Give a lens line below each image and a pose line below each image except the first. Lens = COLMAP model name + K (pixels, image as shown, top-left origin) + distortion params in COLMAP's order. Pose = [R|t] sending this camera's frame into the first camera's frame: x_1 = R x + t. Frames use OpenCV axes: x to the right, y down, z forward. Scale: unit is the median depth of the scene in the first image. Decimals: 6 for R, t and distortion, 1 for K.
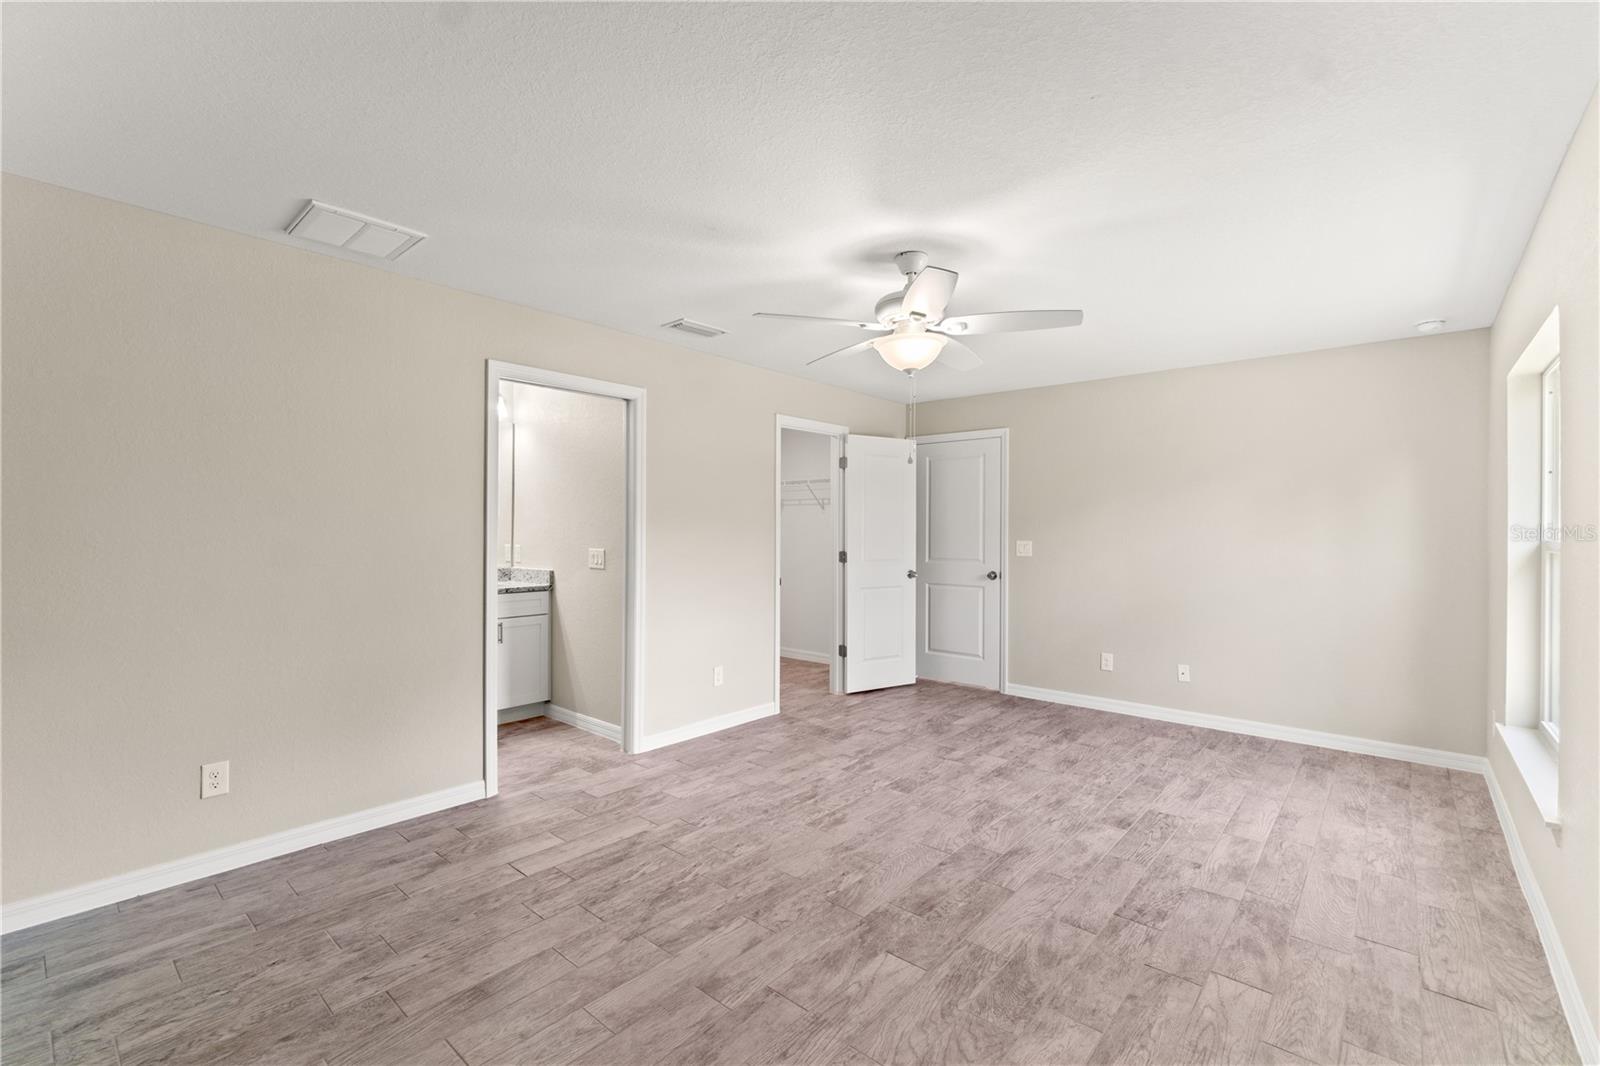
lens RADIAL K [[683.5, 0, 799.7], [0, 683.5, 540.2], [0, 0, 1]] dist [-0.004661, 0.002393]
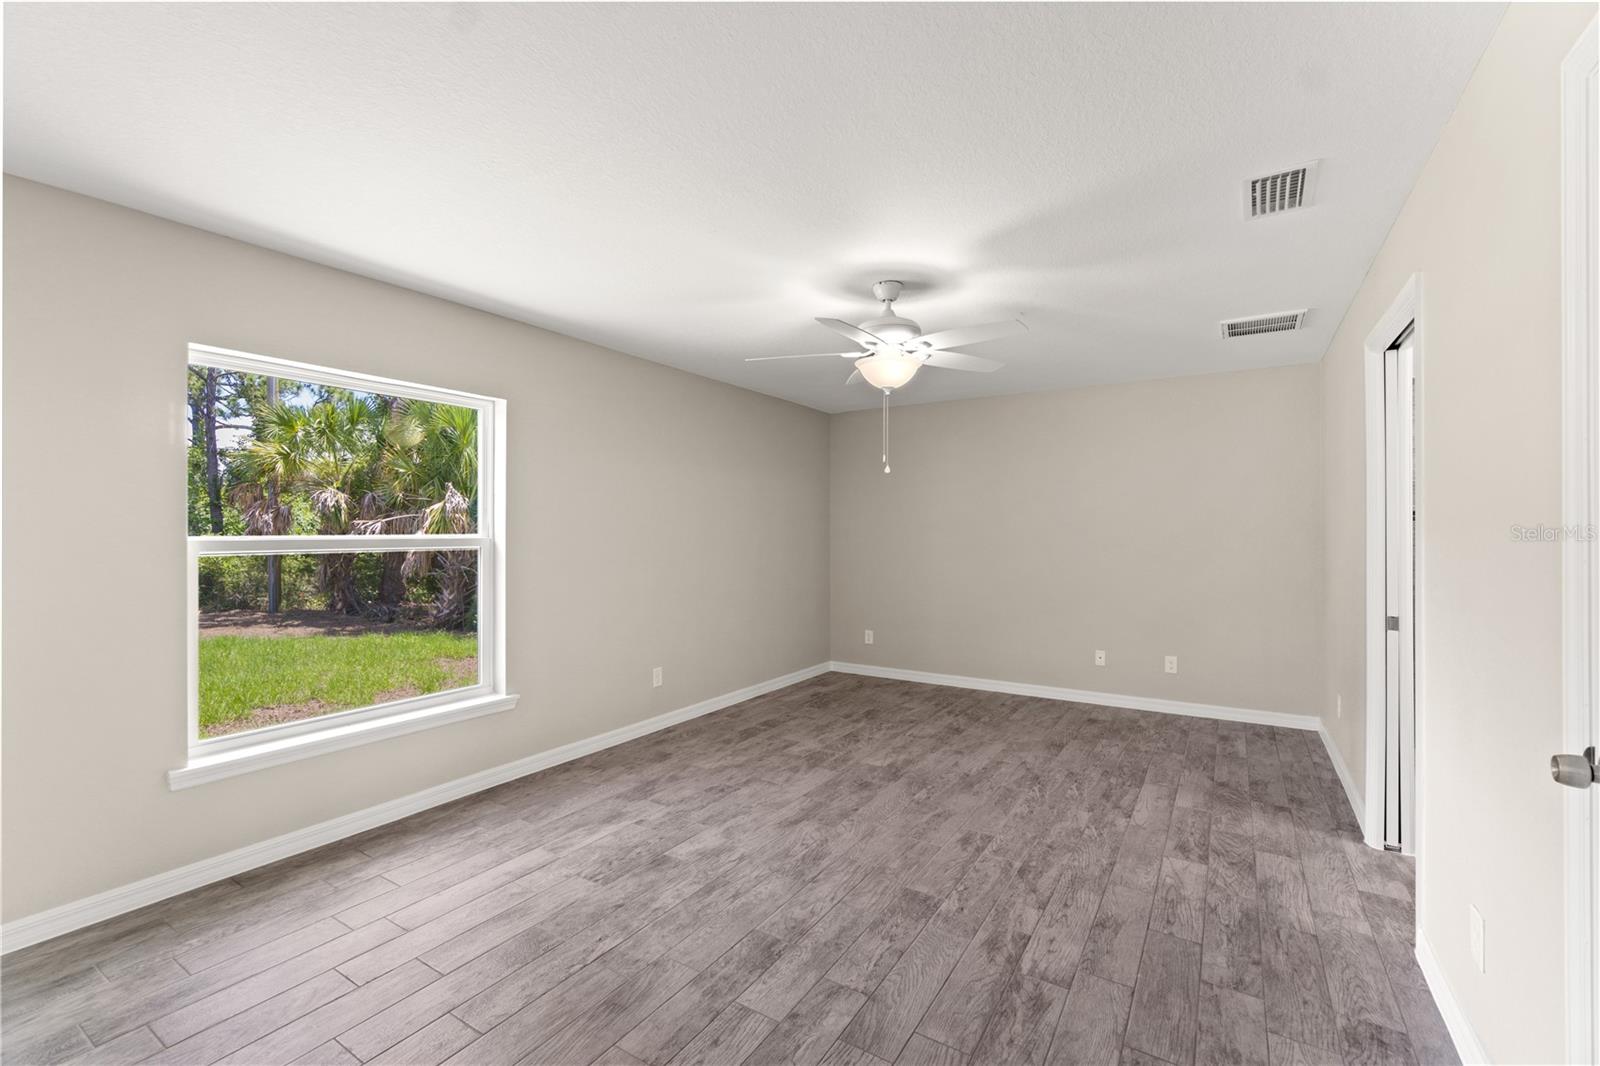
lens RADIAL K [[683.5, 0, 791.9], [0, 683.5, 528.5], [0, 0, 1]] dist [-0.004661, 0.002393]
pose [[-0.989636, -0.008196, -0.143362, 0.459911], [-0.009648, 0.999909, 0.009438, -0.030799], [0.143272, 0.010723, -0.989625, 2.012011]]
